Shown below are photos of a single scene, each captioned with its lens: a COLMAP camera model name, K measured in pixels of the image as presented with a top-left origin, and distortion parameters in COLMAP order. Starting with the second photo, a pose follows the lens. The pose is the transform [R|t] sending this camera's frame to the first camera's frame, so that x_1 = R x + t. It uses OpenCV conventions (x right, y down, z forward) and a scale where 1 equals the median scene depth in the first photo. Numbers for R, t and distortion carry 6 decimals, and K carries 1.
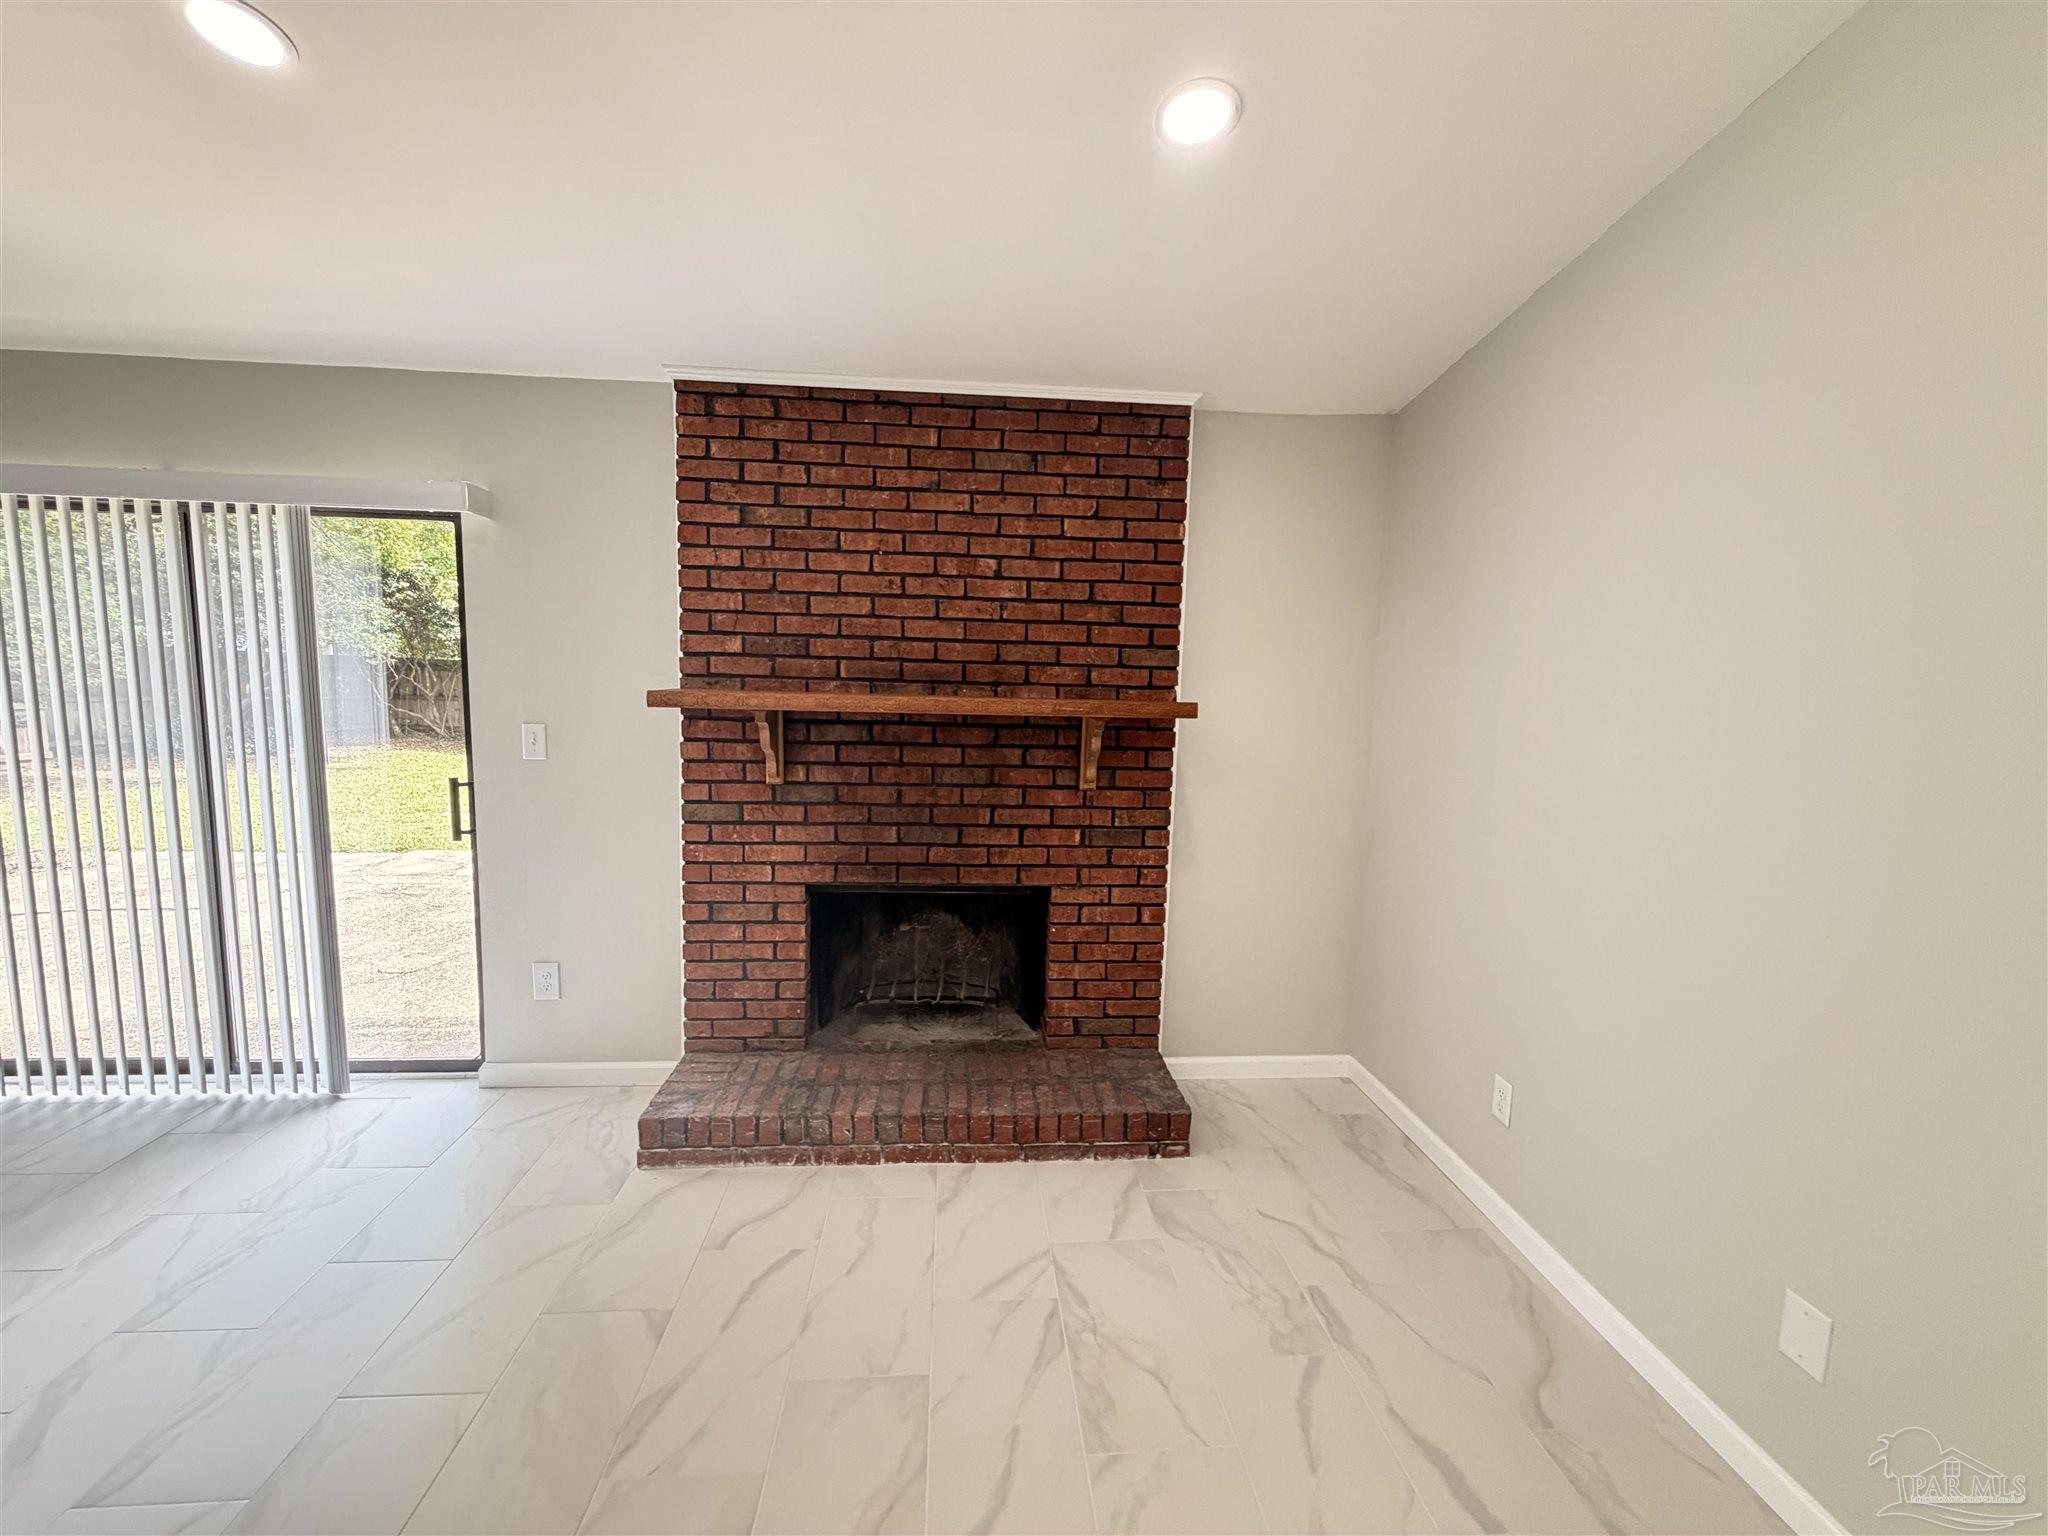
lens RADIAL K [[820.9, 0, 1014.8], [0, 820.9, 767.5], [0, 0, 1]] dist [0.000344, 0.000029]
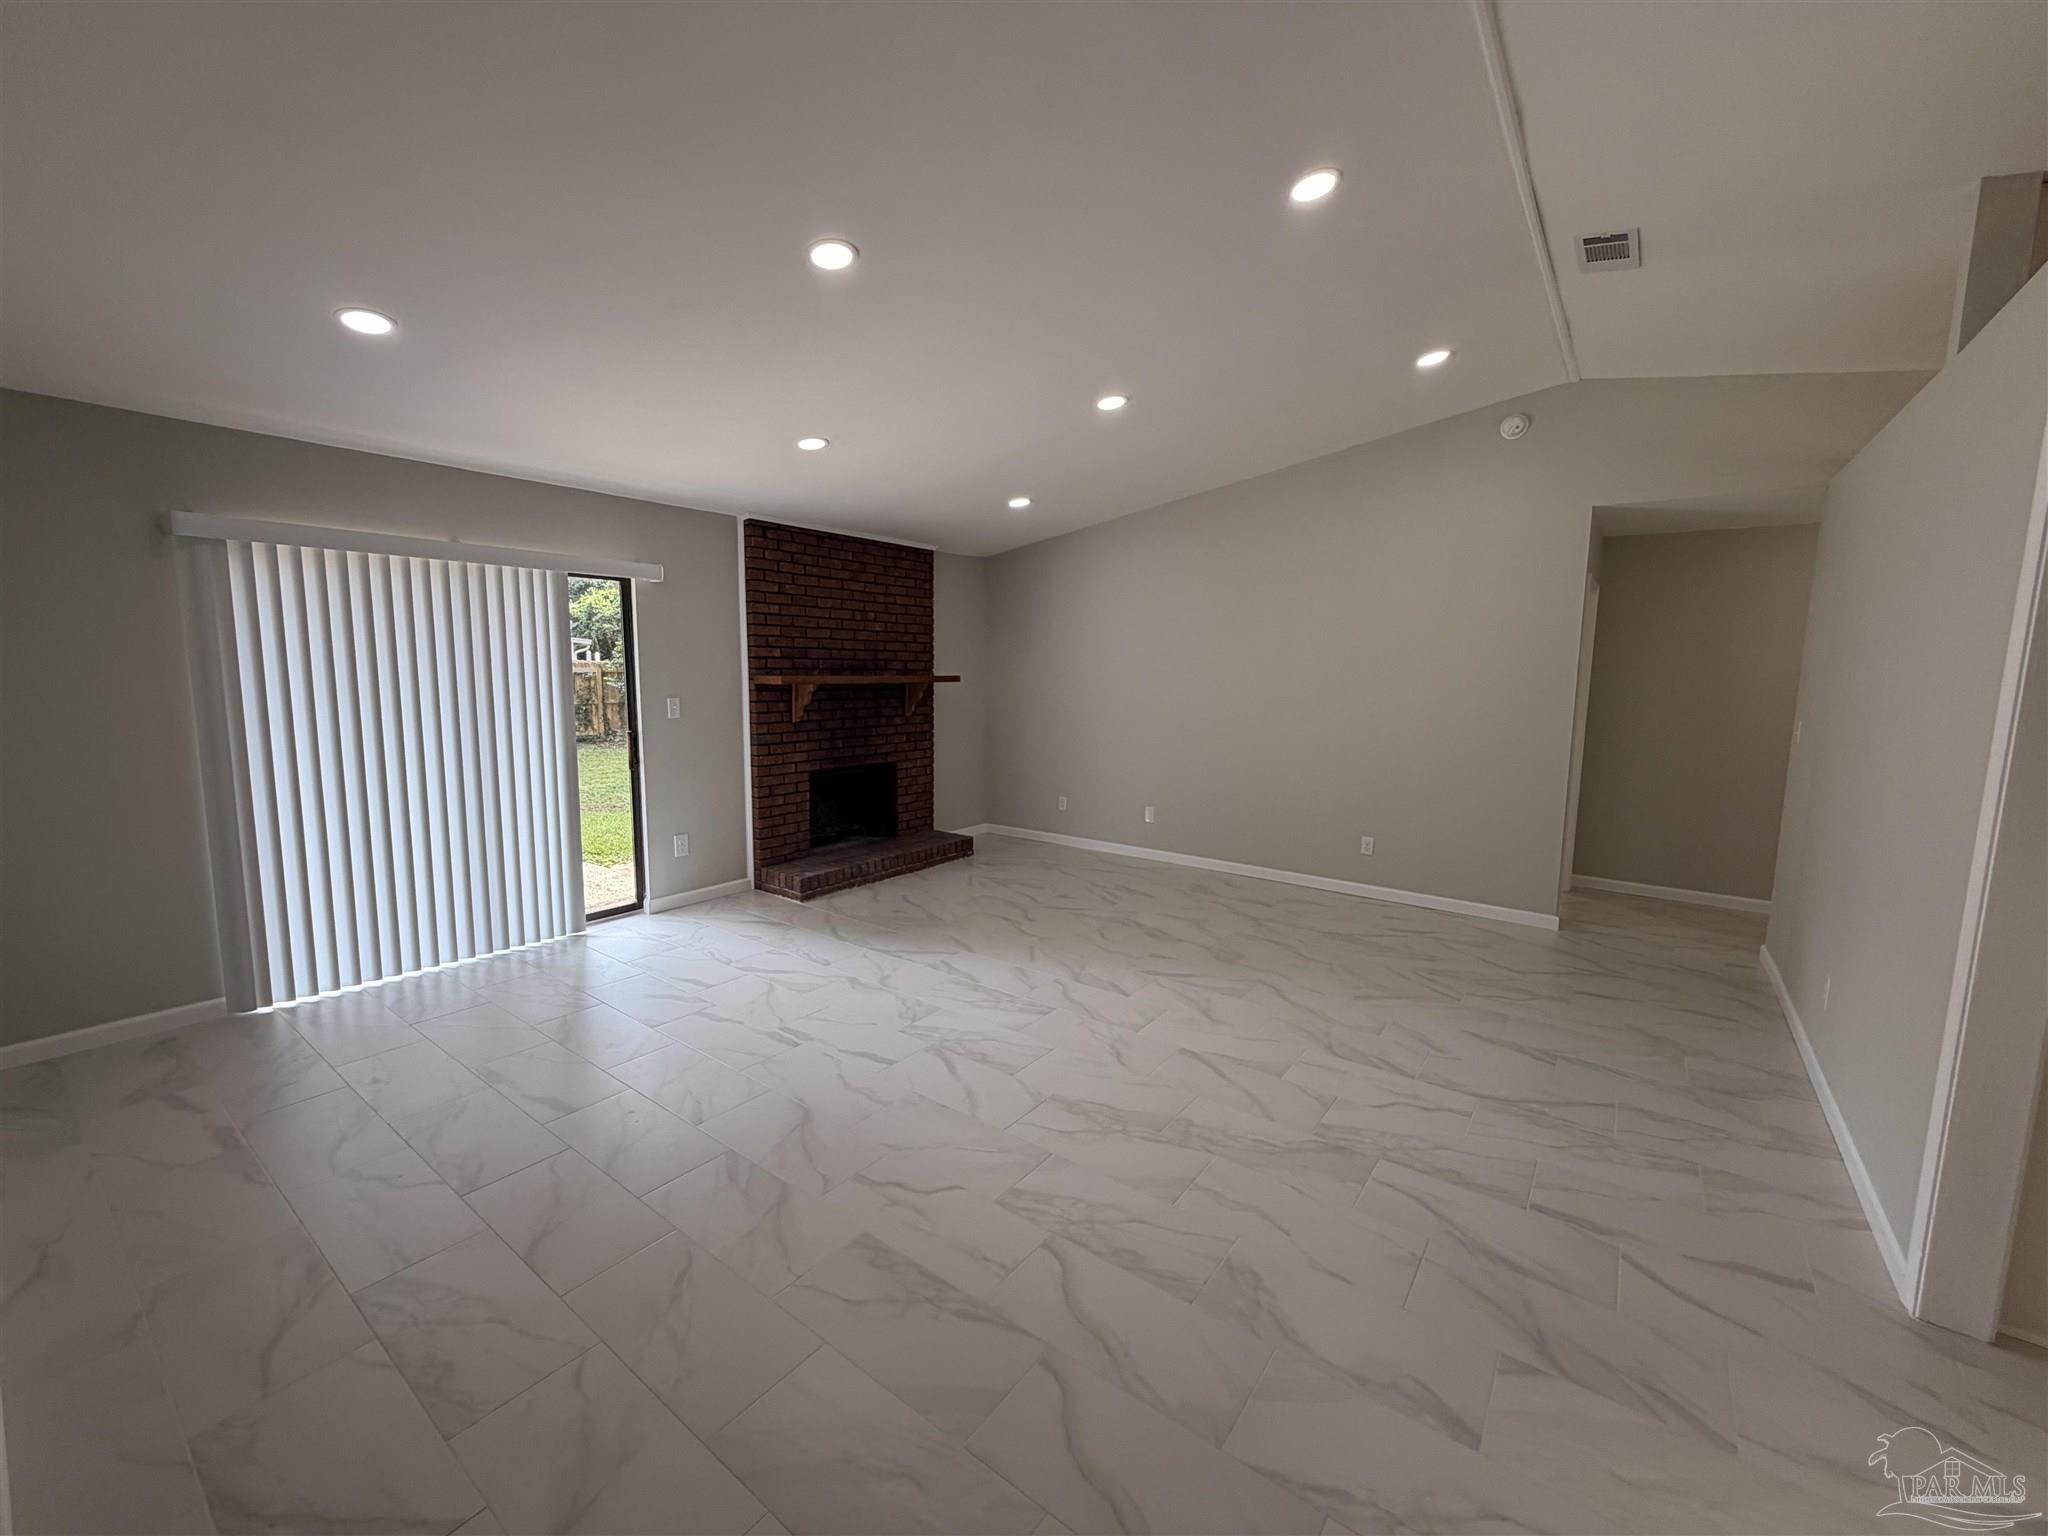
lens RADIAL K [[820.9, 0, 1012.9], [0, 820.9, 765.0], [0, 0, 1]] dist [0.000344, 0.000029]
pose [[0.664712, -0.107376, 0.739343, -1.437471], [0.089904, 0.993923, 0.063521, 0.044342], [-0.741671, 0.024246, 0.670326, -0.733899]]
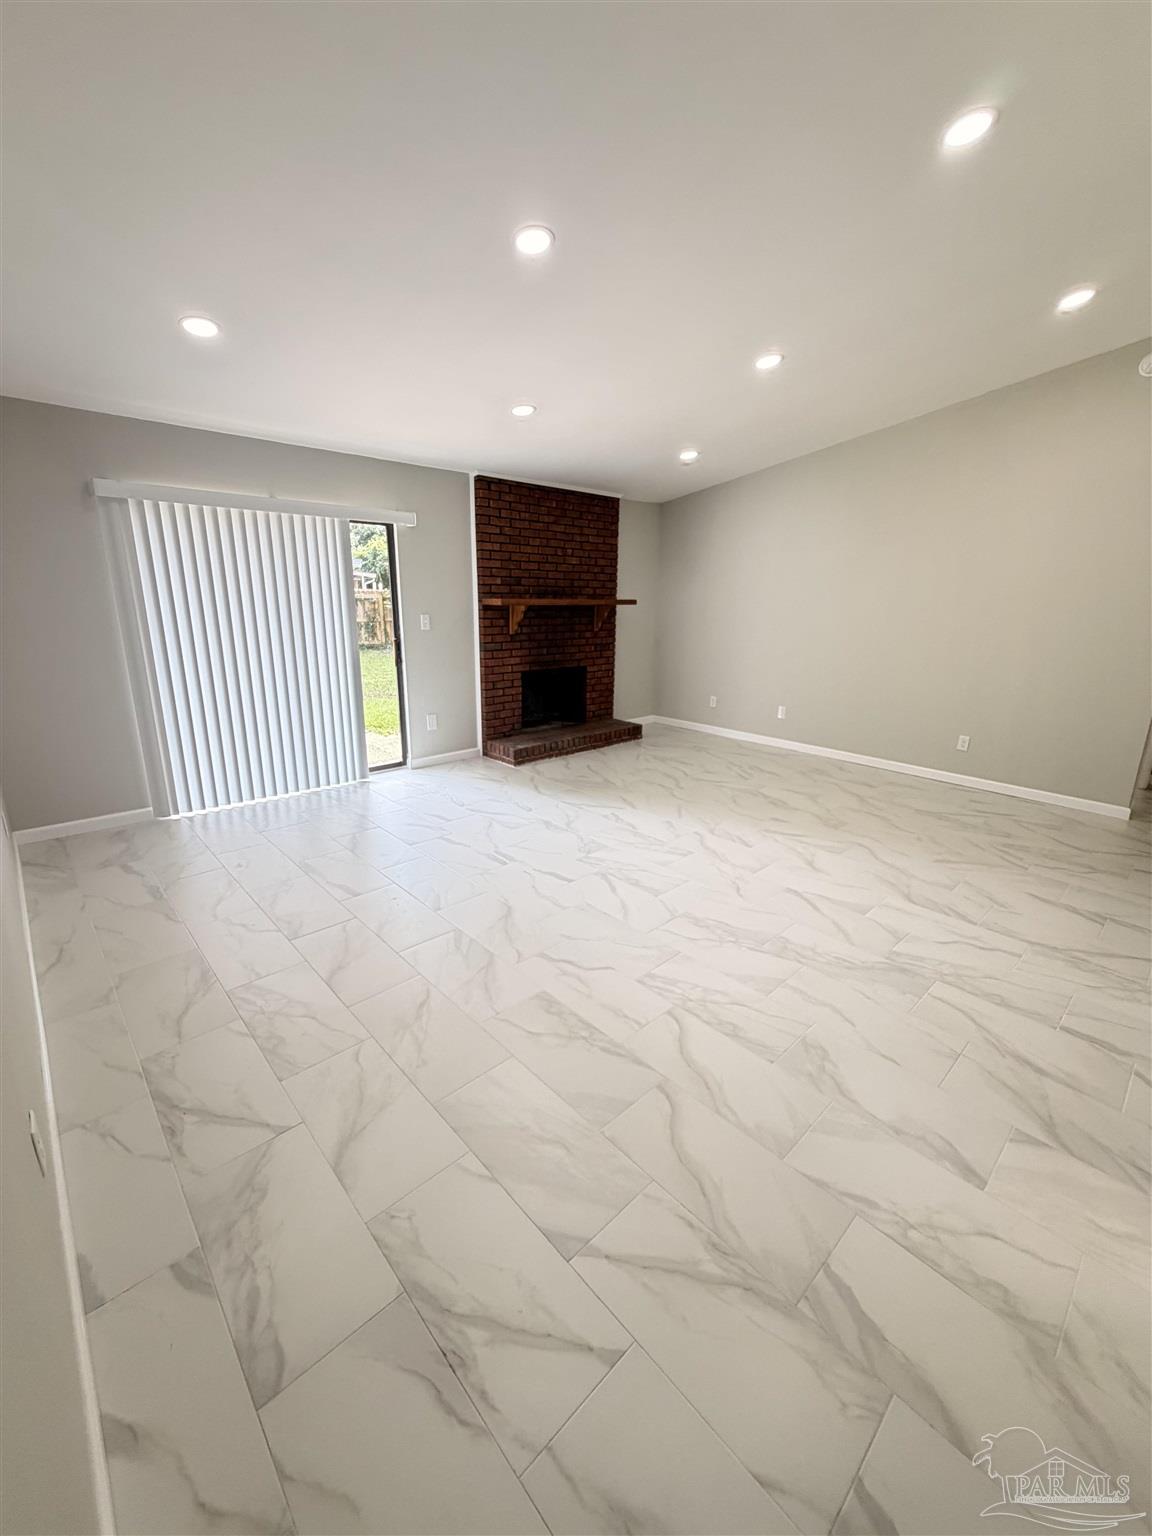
lens RADIAL K [[615.6, 0, 575.9], [0, 615.6, 761.6], [0, 0, 1]] dist [0.000344, 0.000029]
pose [[0.781817, -0.178435, 0.597431, -1.415538], [0.076592, 0.978404, 0.191990, 0.057344], [-0.618786, -0.104343, 0.778599, -0.748594]]
